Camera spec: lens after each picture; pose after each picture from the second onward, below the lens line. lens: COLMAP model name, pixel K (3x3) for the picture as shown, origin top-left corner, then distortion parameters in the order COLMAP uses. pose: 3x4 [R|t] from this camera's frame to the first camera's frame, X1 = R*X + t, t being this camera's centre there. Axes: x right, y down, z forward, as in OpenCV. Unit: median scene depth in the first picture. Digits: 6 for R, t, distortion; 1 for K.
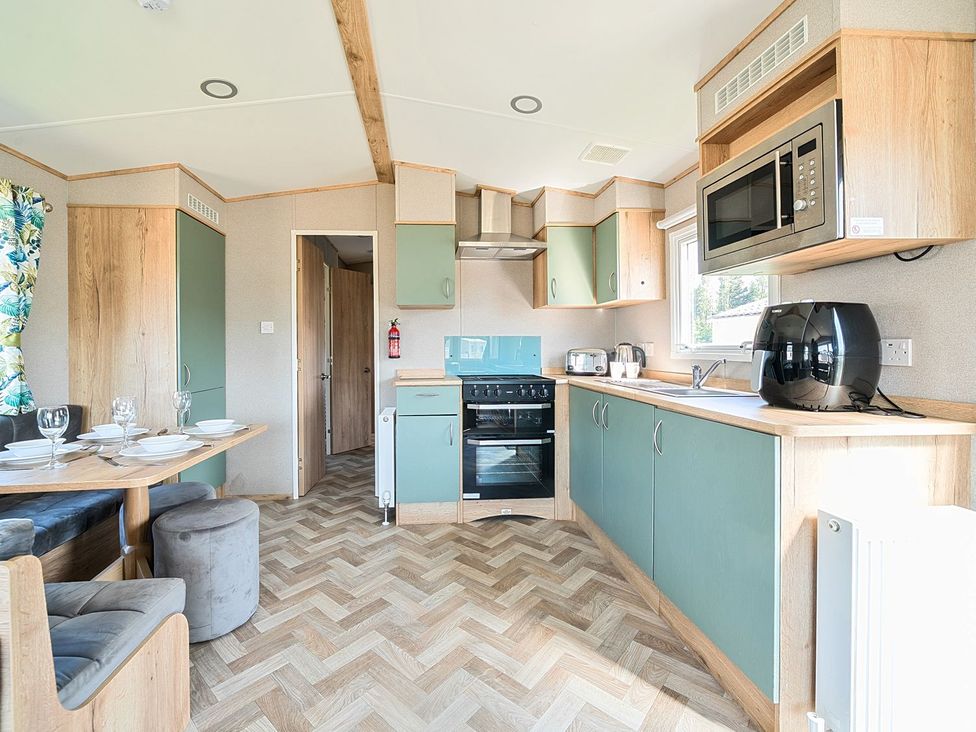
lens RADIAL K [[443.1, 0, 482.8], [0, 443.1, 356.3], [0, 0, 1]] dist [-0.005370, -0.000262]
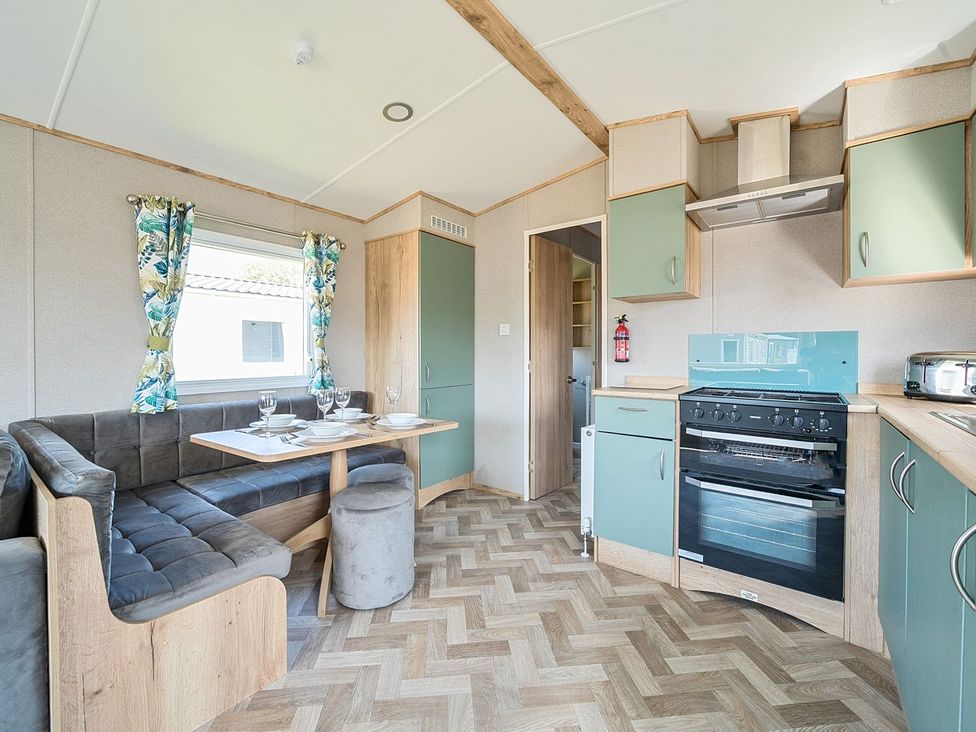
lens RADIAL K [[443.1, 0, 488.4], [0, 443.1, 361.5], [0, 0, 1]] dist [-0.005370, -0.000262]
pose [[0.716617, 0.021365, -0.697140, 0.234976], [-0.017313, 0.999768, 0.012842, -0.003547], [0.697252, 0.002867, 0.716820, 0.255318]]
